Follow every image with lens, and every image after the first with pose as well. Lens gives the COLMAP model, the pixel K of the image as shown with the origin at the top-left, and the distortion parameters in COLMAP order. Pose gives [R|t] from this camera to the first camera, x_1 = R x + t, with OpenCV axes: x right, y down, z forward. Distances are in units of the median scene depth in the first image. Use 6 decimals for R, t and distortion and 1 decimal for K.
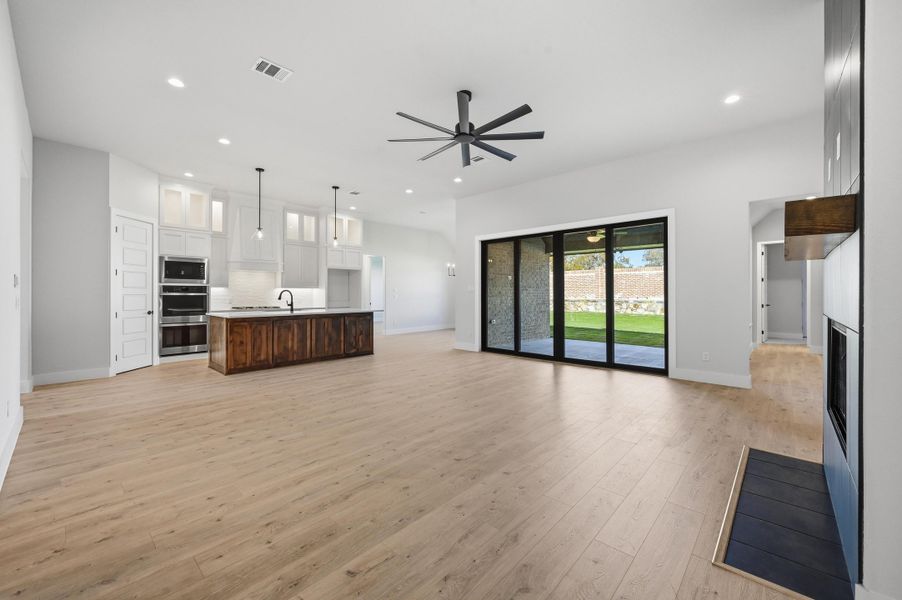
lens RADIAL K [[359.3, 0, 449.3], [0, 359.3, 294.6], [0, 0, 1]] dist [0.000132, 0.000454]
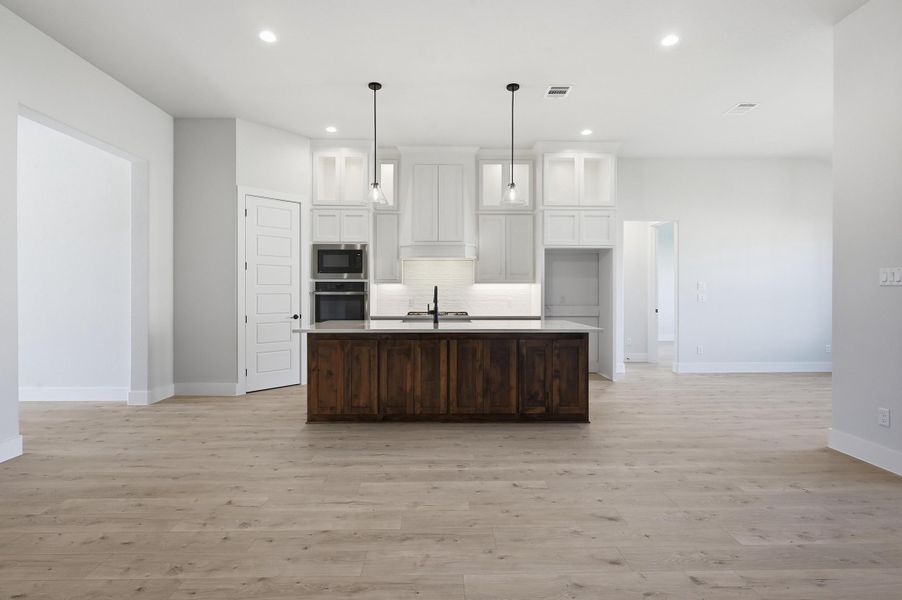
lens RADIAL K [[440.3, 0, 449.2], [0, 440.3, 294.3], [0, 0, 1]] dist [-0.005133, 0.000576]
pose [[0.697415, 0.002335, -0.716664, 0.081427], [-0.002375, 0.999997, 0.000947, -0.000604], [0.716664, 0.001042, 0.697418, 0.540845]]
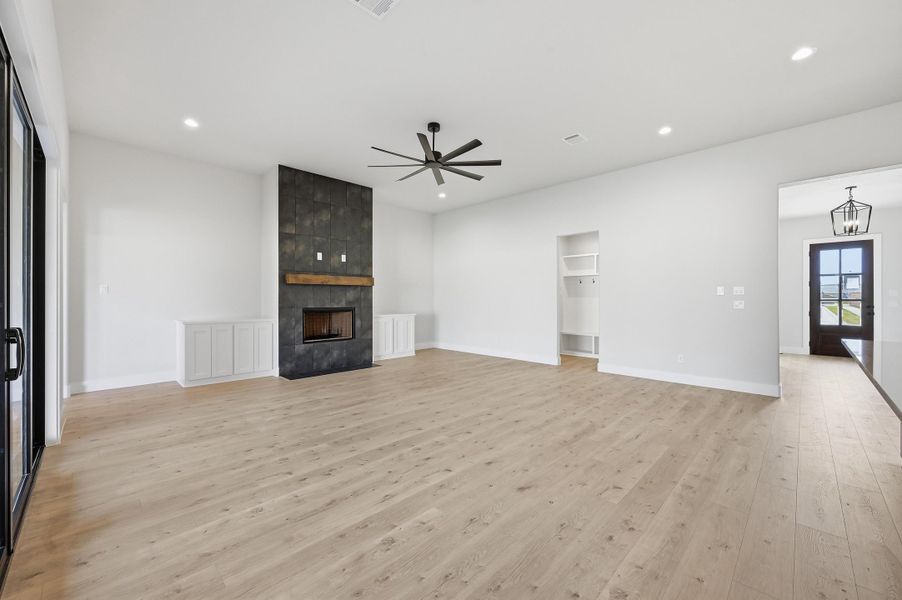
lens RADIAL K [[359.3, 0, 447.1], [0, 359.3, 300.4], [0, 0, 1]] dist [0.000132, 0.000454]
pose [[-0.999186, 0.002401, 0.040275, -0.027529], [0.002573, 0.999988, 0.004238, -0.002123], [-0.040264, 0.004338, -0.999180, 1.261407]]
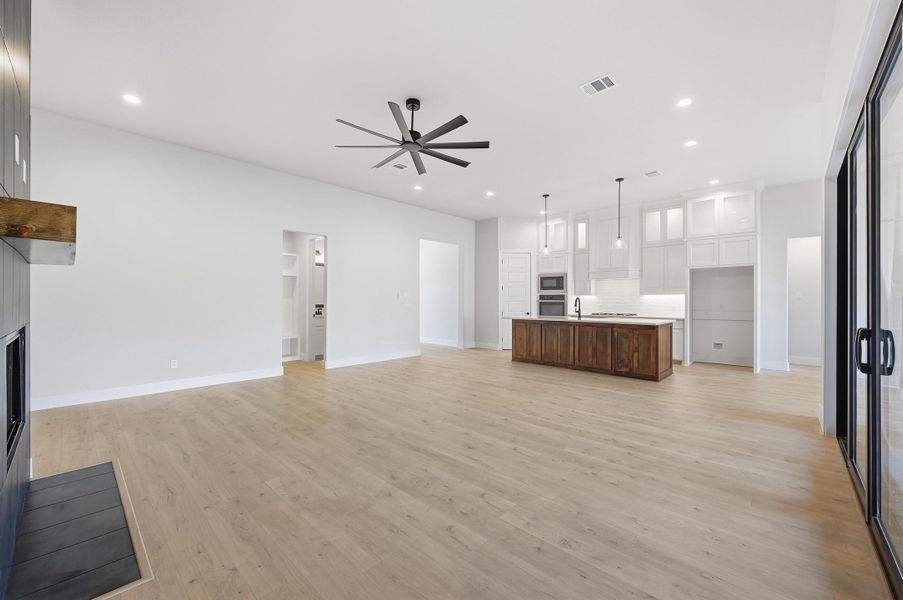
lens RADIAL K [[359.7, 0, 453.3], [0, 359.7, 302.2], [0, 0, 1]] dist [0.000132, 0.000454]
pose [[0.003103, 0.005068, -0.999982, 0.614016], [-0.004469, 0.999977, 0.005054, -0.002733], [0.999985, 0.004453, 0.003125, 0.650556]]
